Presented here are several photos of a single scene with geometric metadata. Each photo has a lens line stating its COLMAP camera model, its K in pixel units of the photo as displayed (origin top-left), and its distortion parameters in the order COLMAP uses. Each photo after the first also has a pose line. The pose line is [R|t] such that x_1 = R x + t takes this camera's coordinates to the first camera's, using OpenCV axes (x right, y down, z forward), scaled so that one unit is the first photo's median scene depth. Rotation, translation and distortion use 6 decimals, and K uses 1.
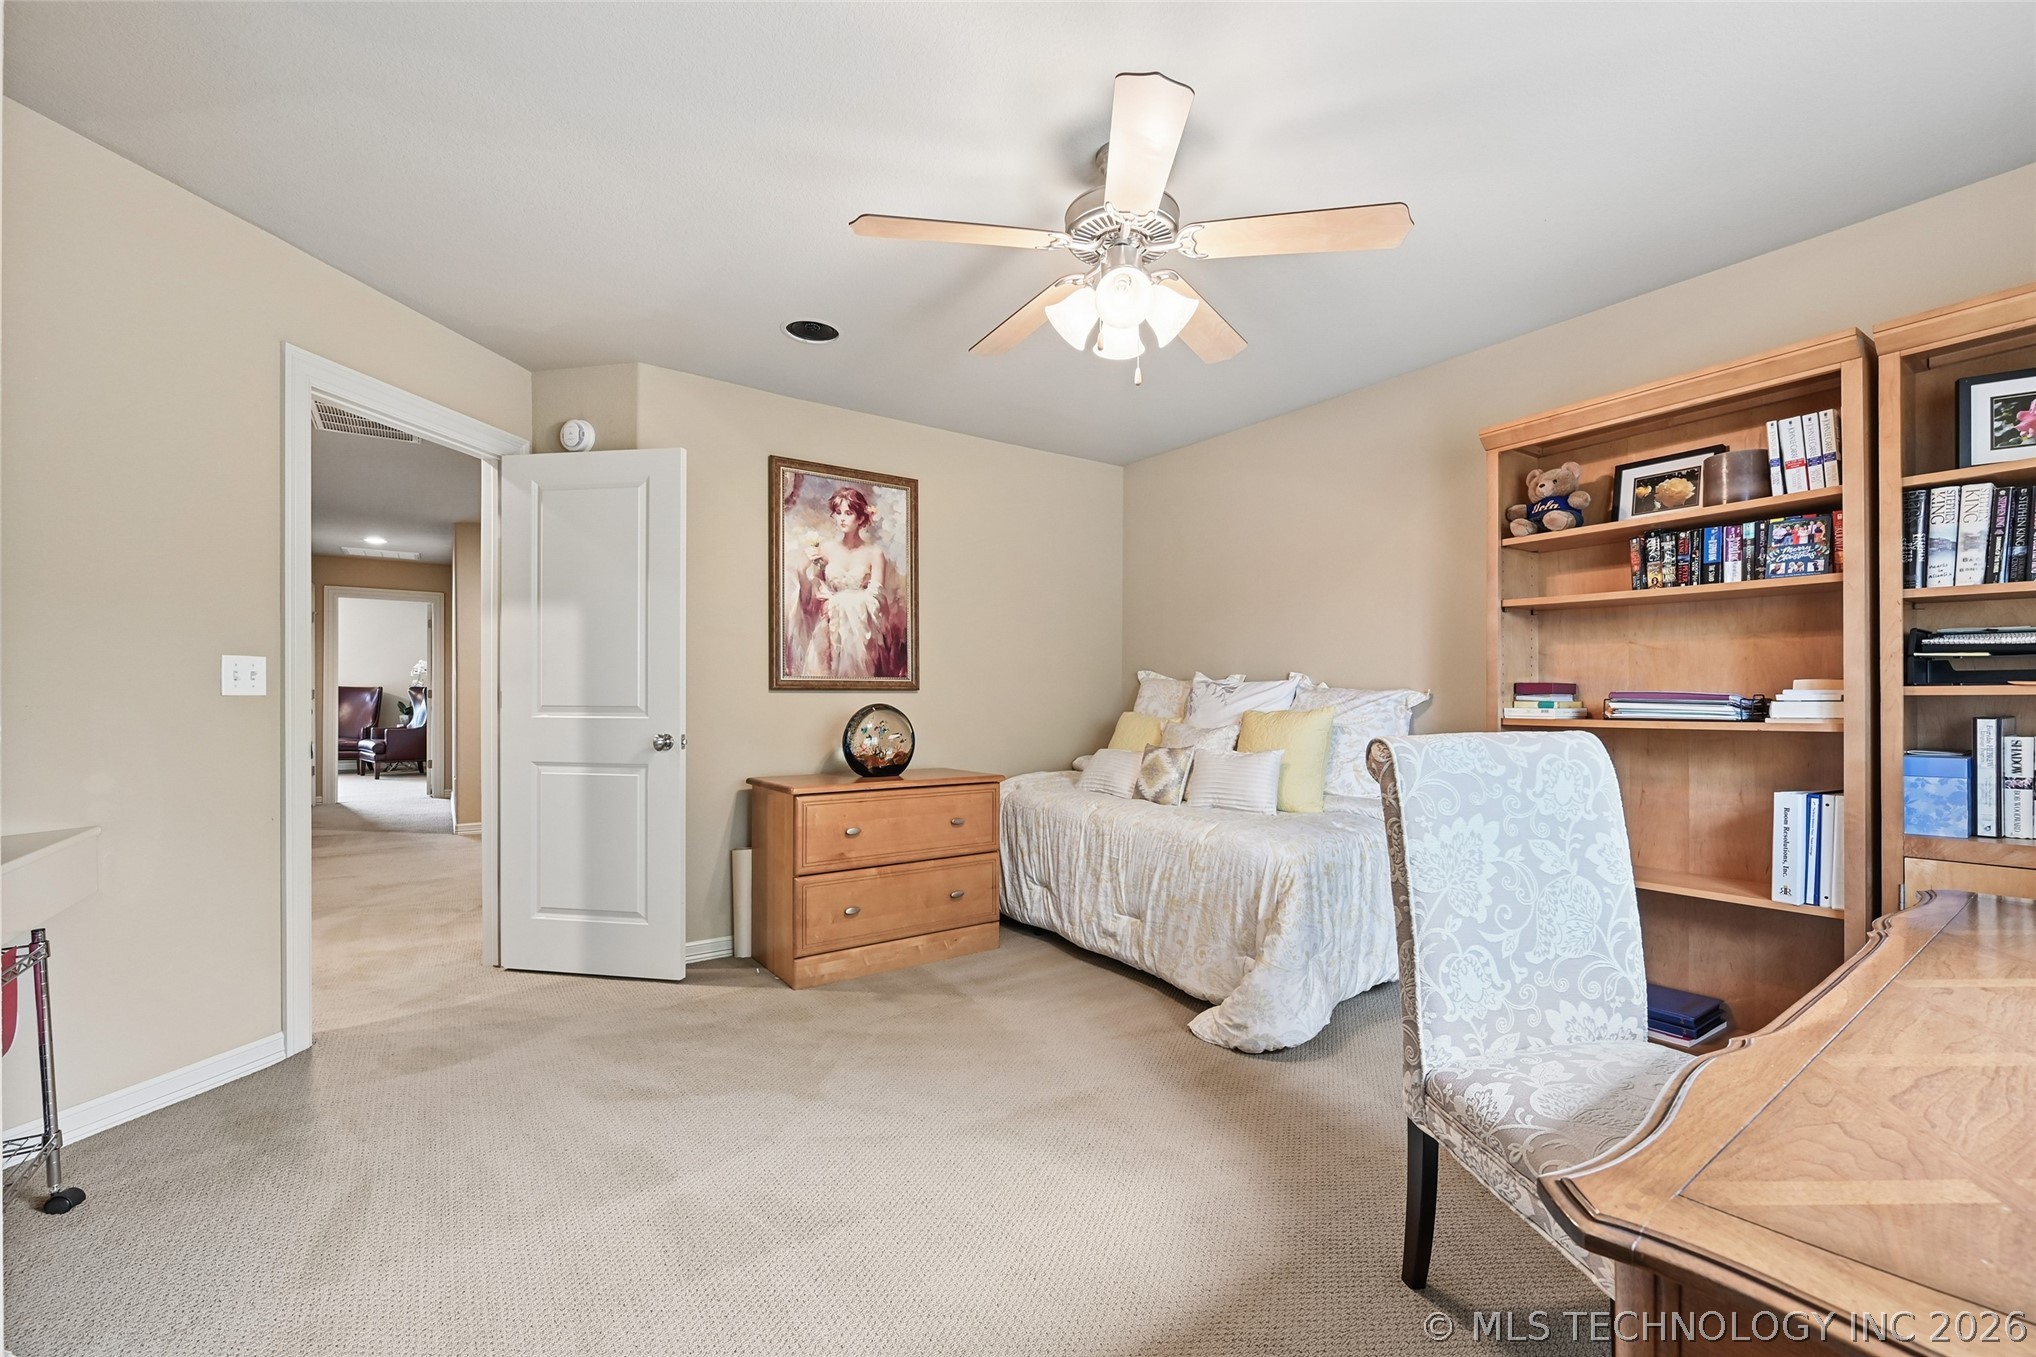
lens RADIAL K [[832.4, 0, 1032.0], [0, 832.4, 686.4], [0, 0, 1]] dist [-0.002143, -0.000126]
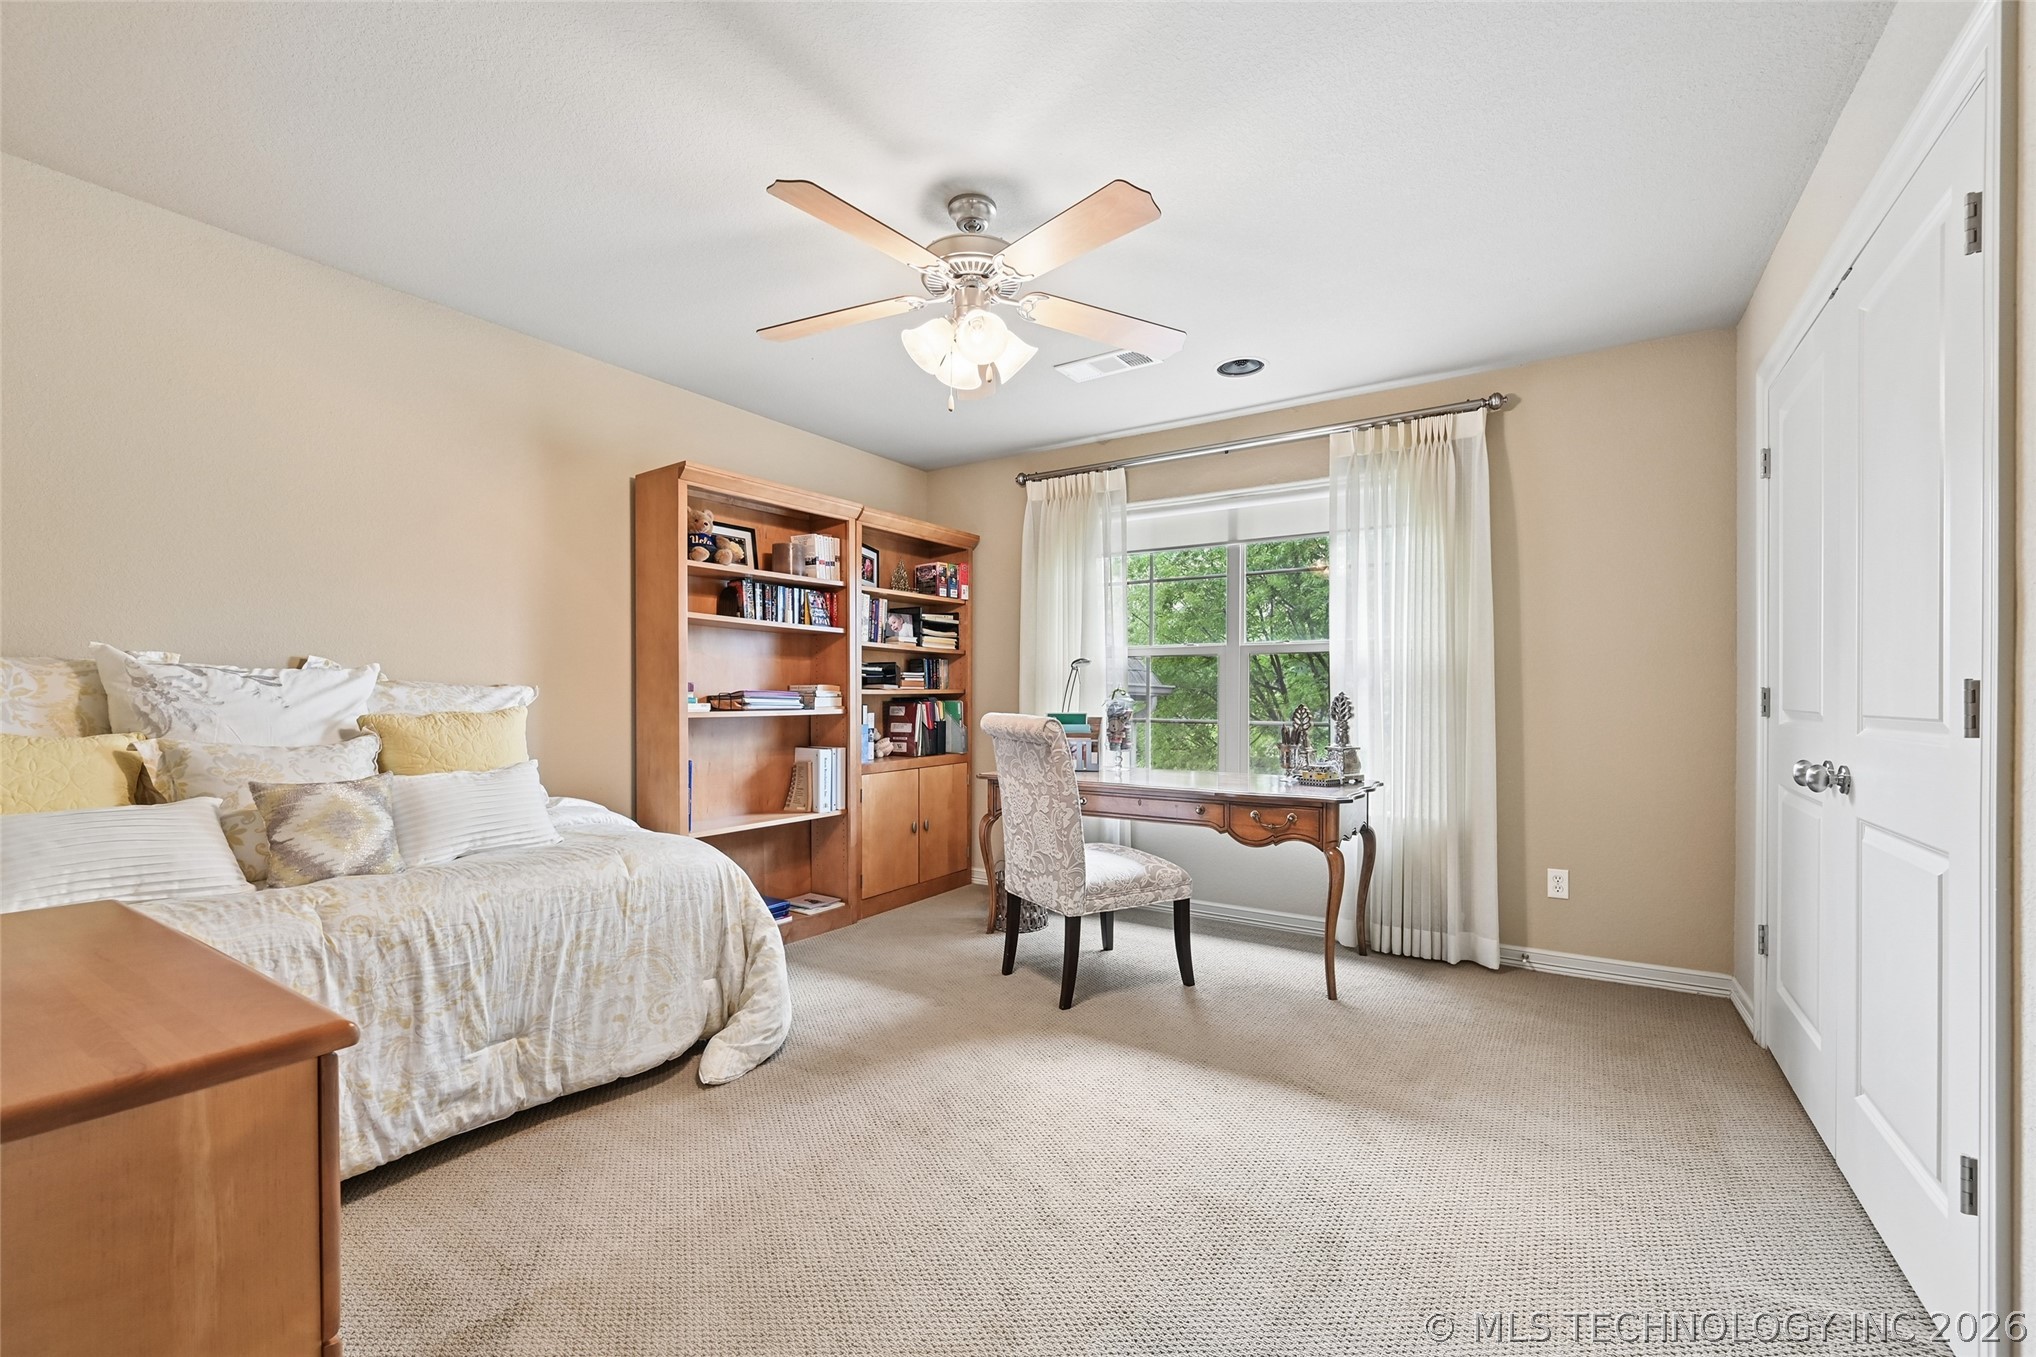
lens RADIAL K [[832.4, 0, 1032.0], [0, 832.4, 686.4], [0, 0, 1]] dist [-0.002143, -0.000126]
pose [[-0.366627, 0.008442, 0.930330, -0.667680], [-0.017319, 0.999724, -0.015896, 0.011274], [-0.930207, -0.021941, -0.366379, 0.933156]]
